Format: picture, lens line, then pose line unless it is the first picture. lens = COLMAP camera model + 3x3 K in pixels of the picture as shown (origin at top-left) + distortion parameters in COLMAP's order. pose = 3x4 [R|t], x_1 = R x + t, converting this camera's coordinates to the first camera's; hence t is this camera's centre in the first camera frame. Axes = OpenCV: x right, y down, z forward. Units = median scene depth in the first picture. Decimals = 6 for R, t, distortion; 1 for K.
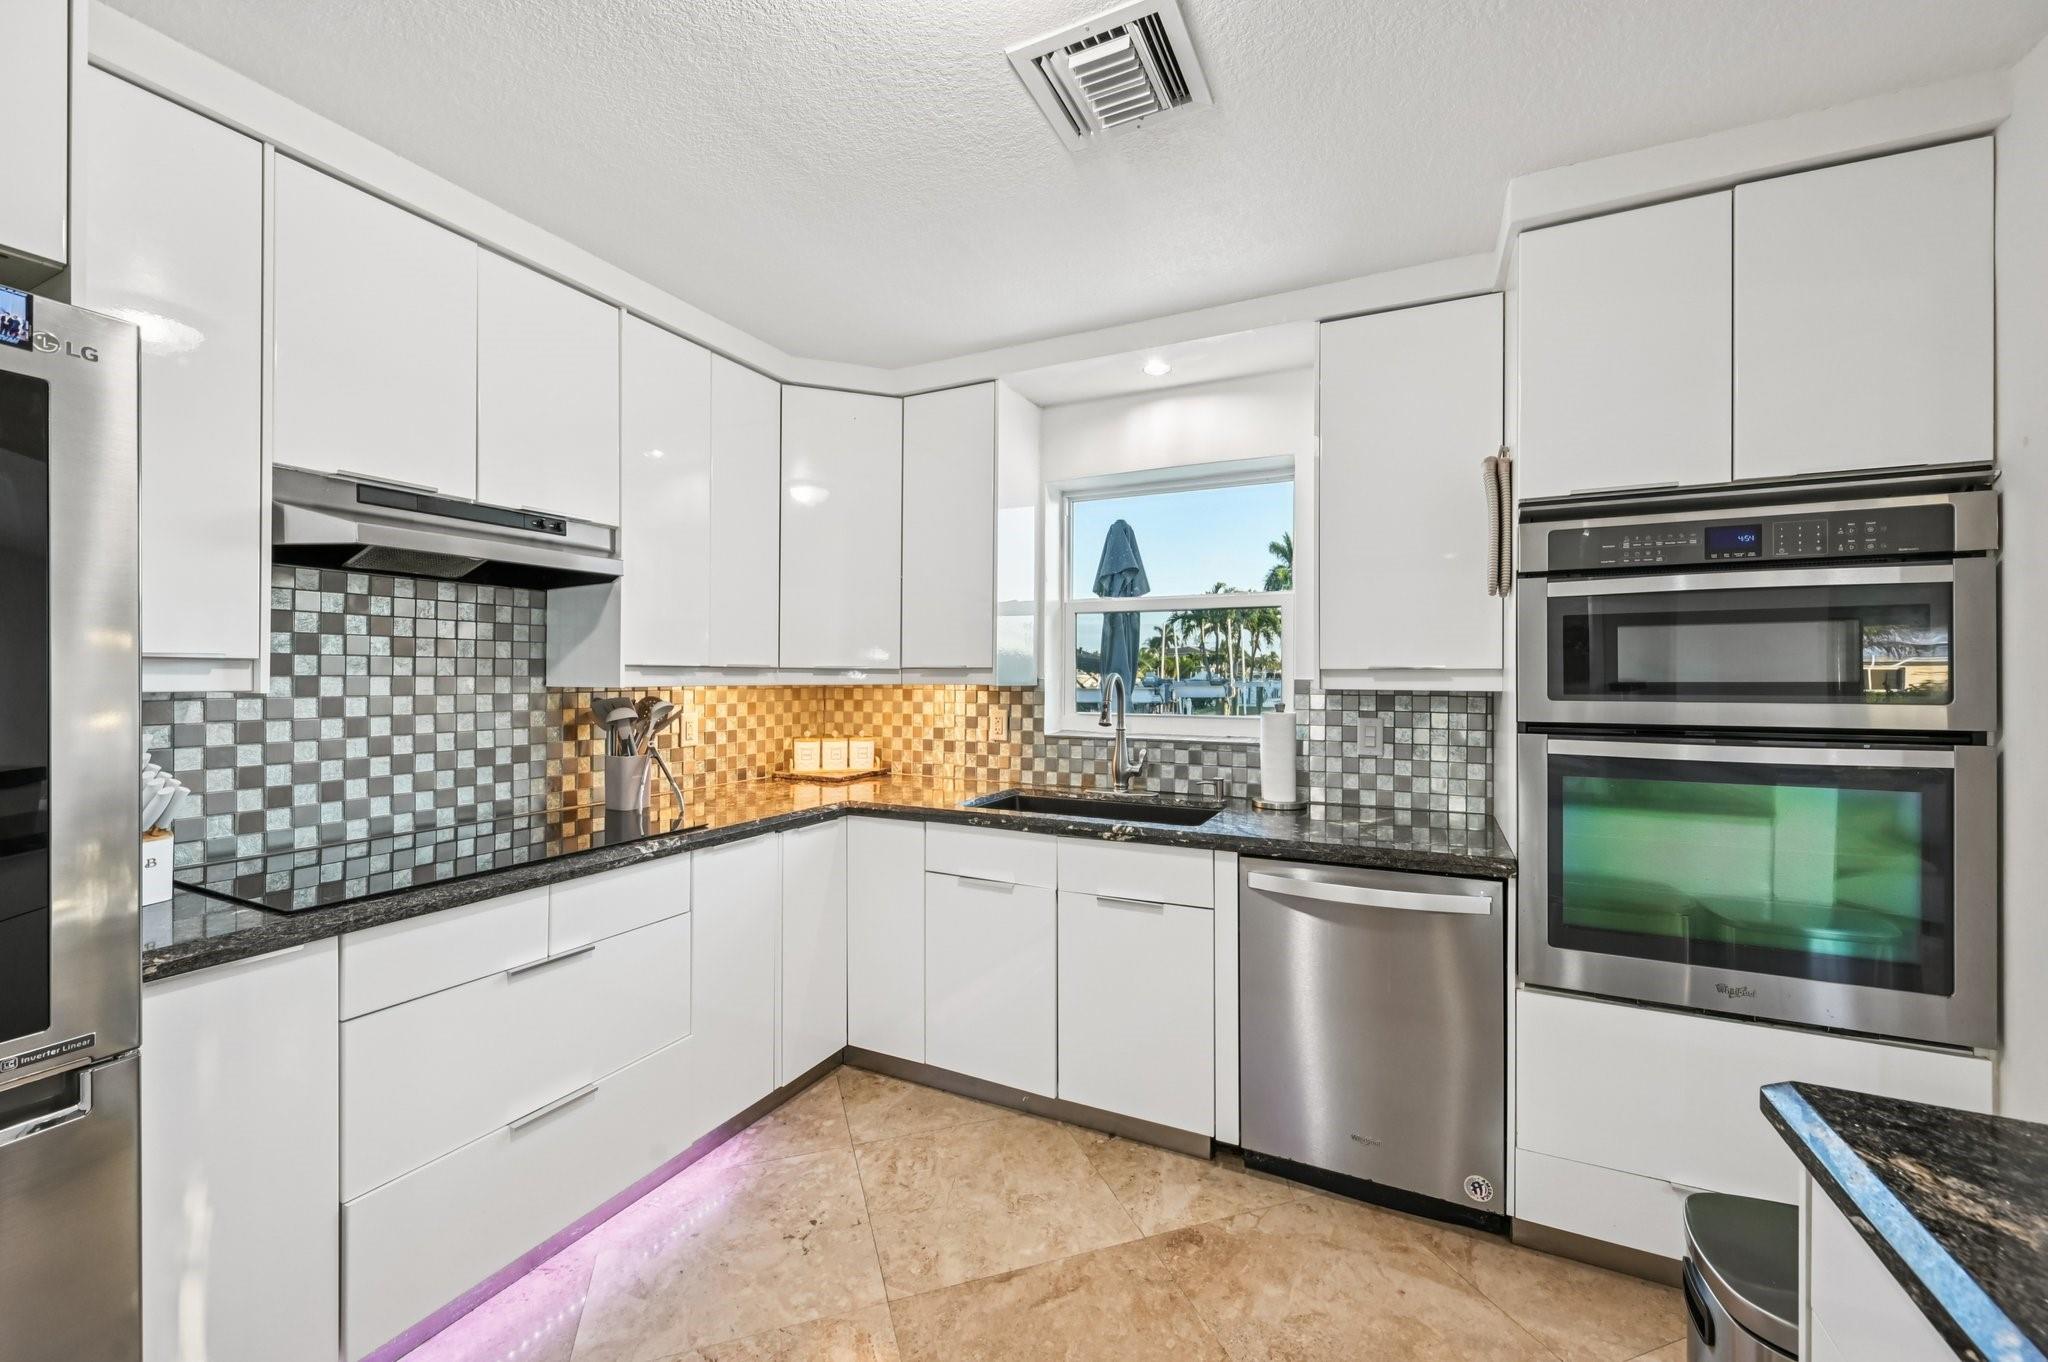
lens RADIAL K [[810.5, 0, 1019.3], [0, 810.5, 675.6], [0, 0, 1]] dist [-0.000605, 0.000172]
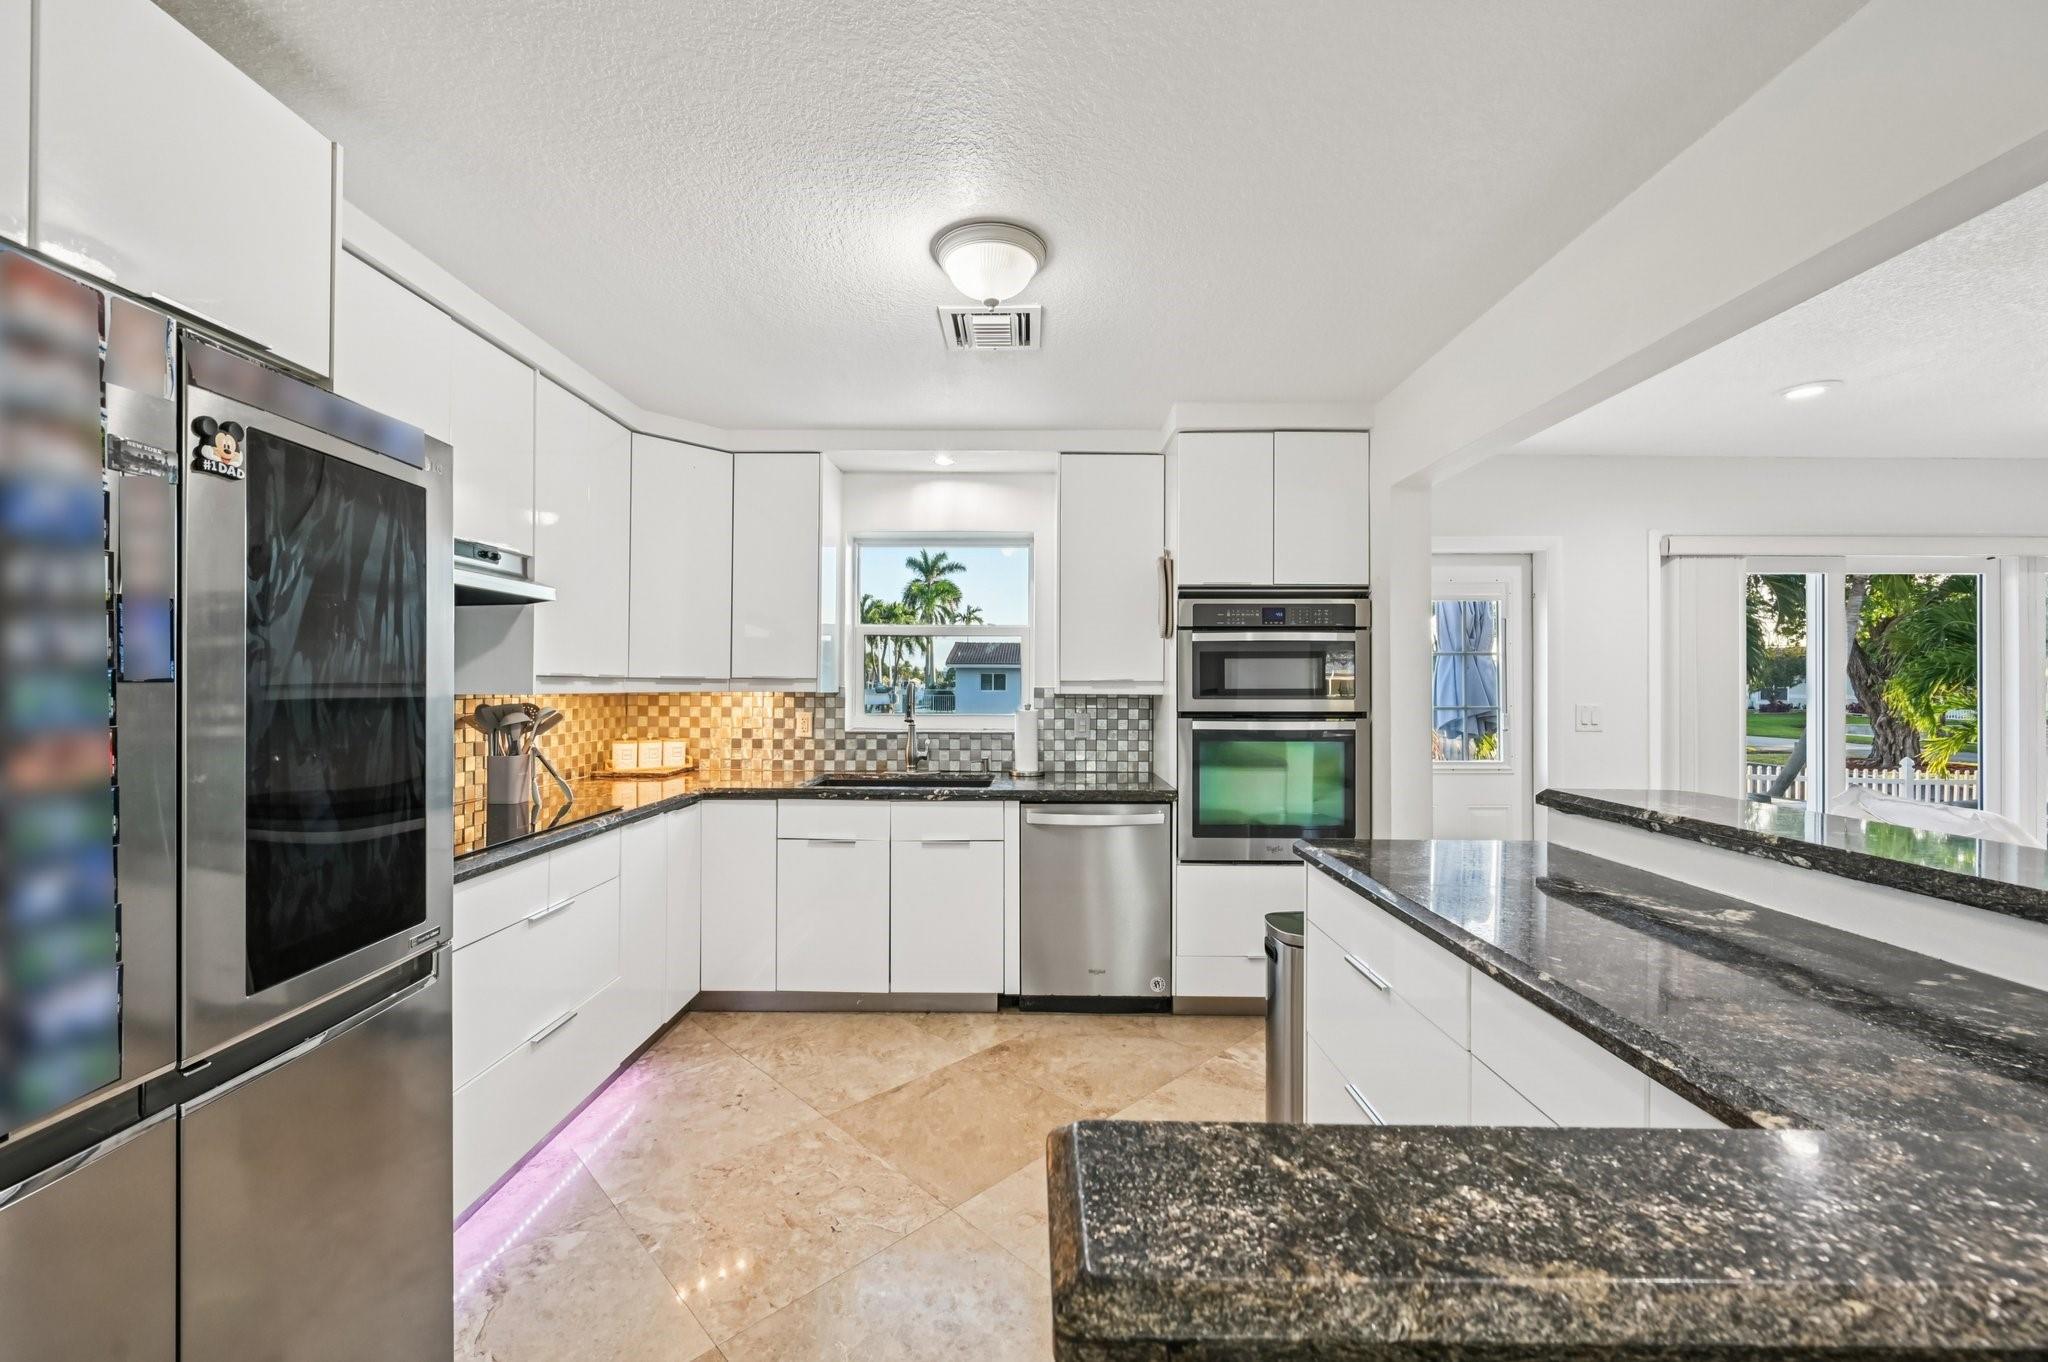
lens RADIAL K [[811.1, 0, 1024.0], [0, 811.1, 681.0], [0, 0, 1]] dist [0.002104, 0.000137]
pose [[0.900696, 0.003227, 0.434438, -0.343894], [-0.001699, 0.999991, -0.003905, -0.001418], [-0.434447, 0.002779, 0.900693, -0.335554]]
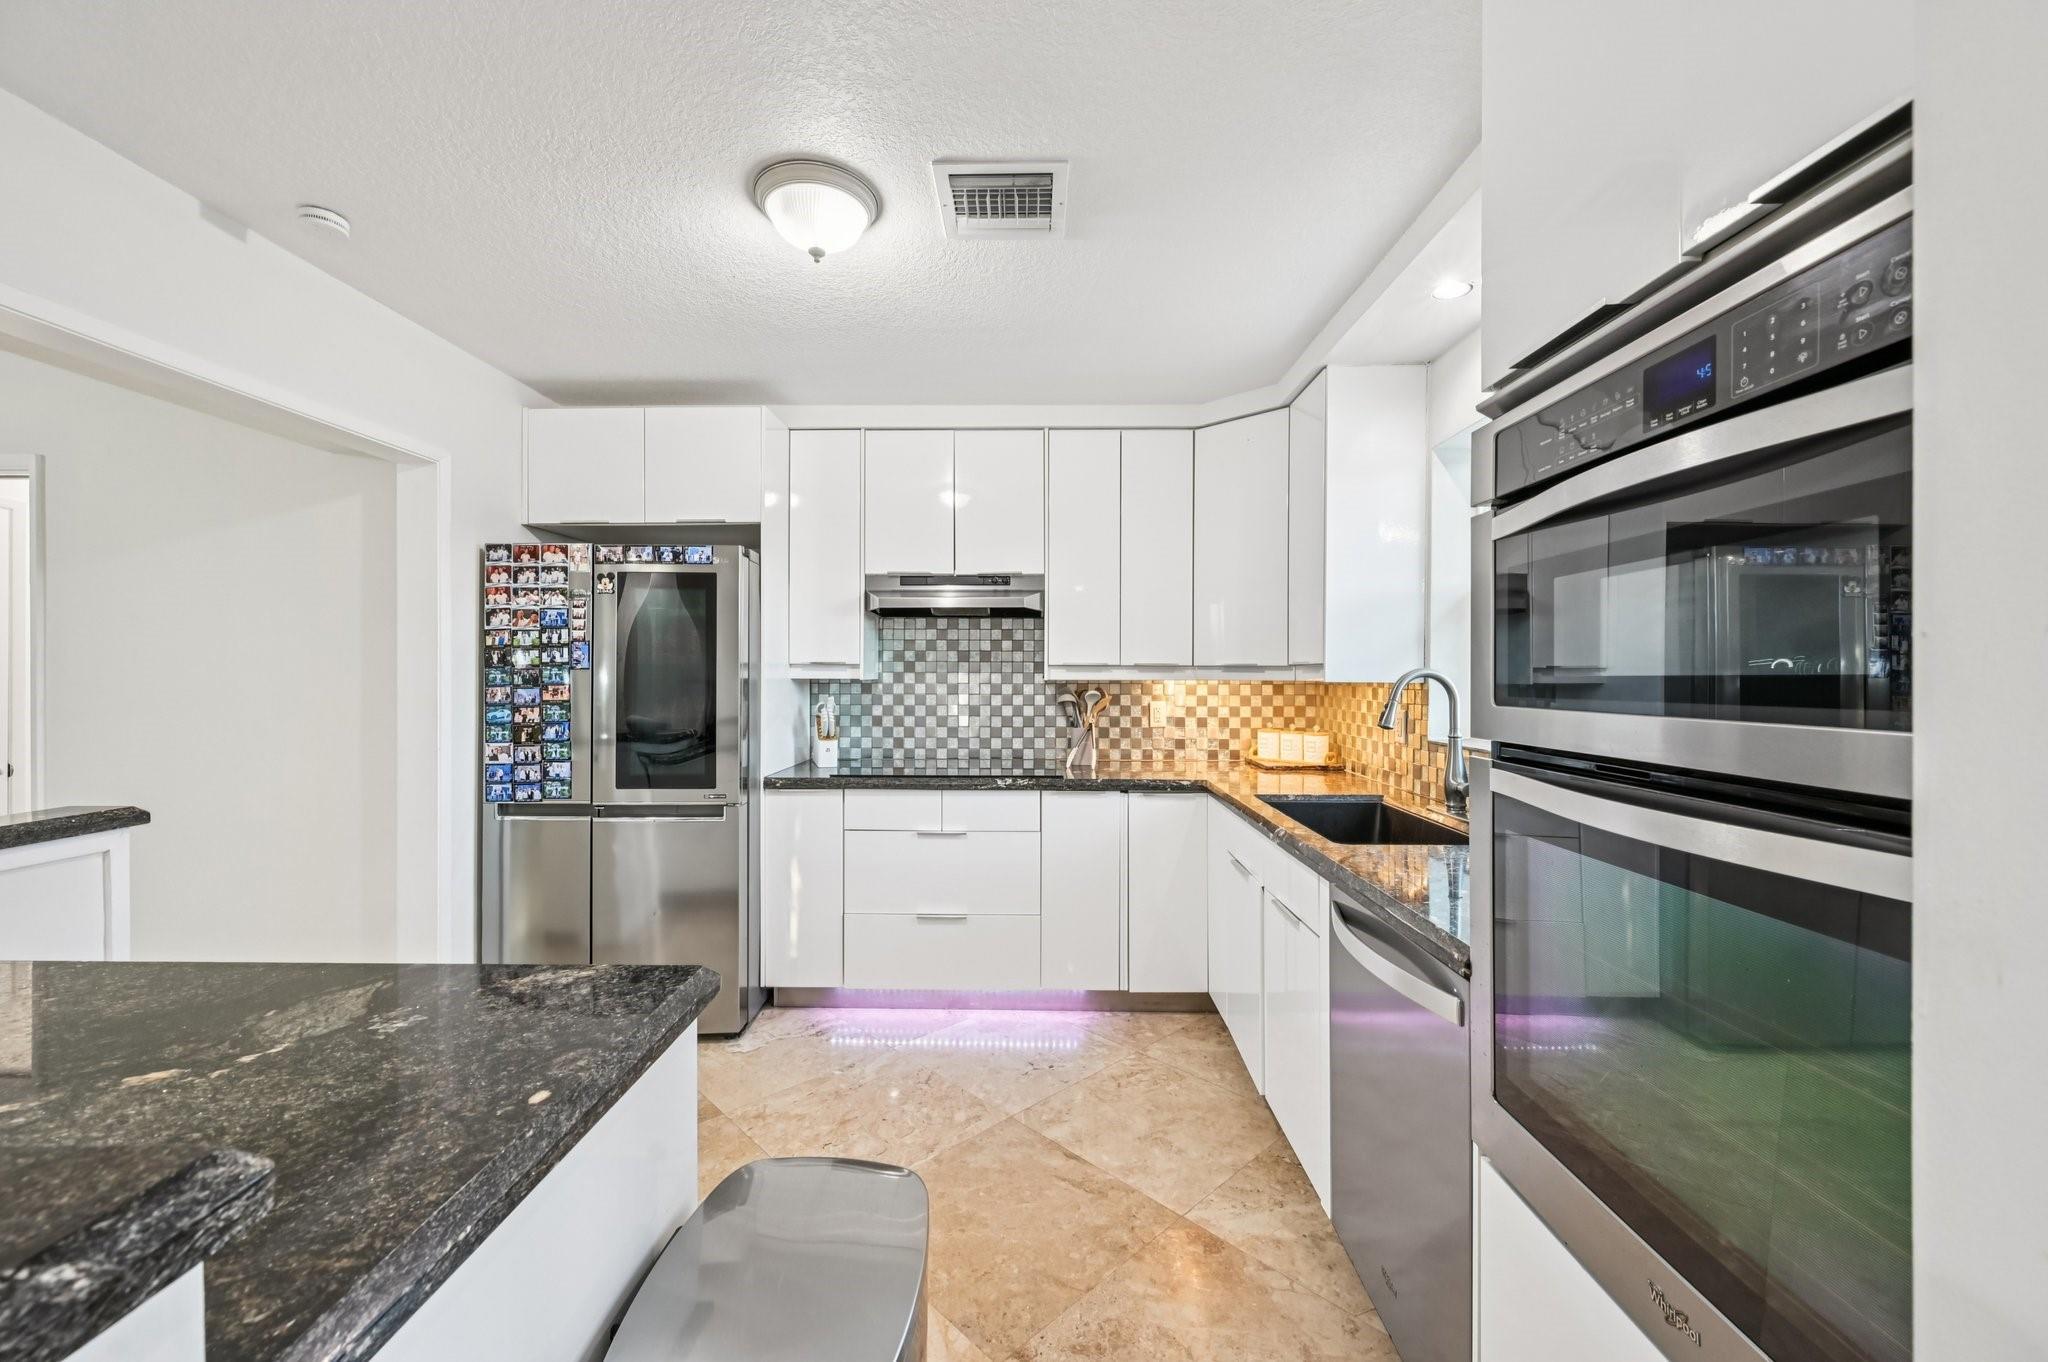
lens RADIAL K [[806.6, 0, 1023.2], [0, 806.6, 674.1], [0, 0, 1]] dist [0.000437, 0.000092]
pose [[0.428215, -0.001142, -0.903676, 0.803268], [-0.001357, 0.999997, -0.001907, 0.006550], [0.903676, 0.002043, 0.428212, 0.304464]]
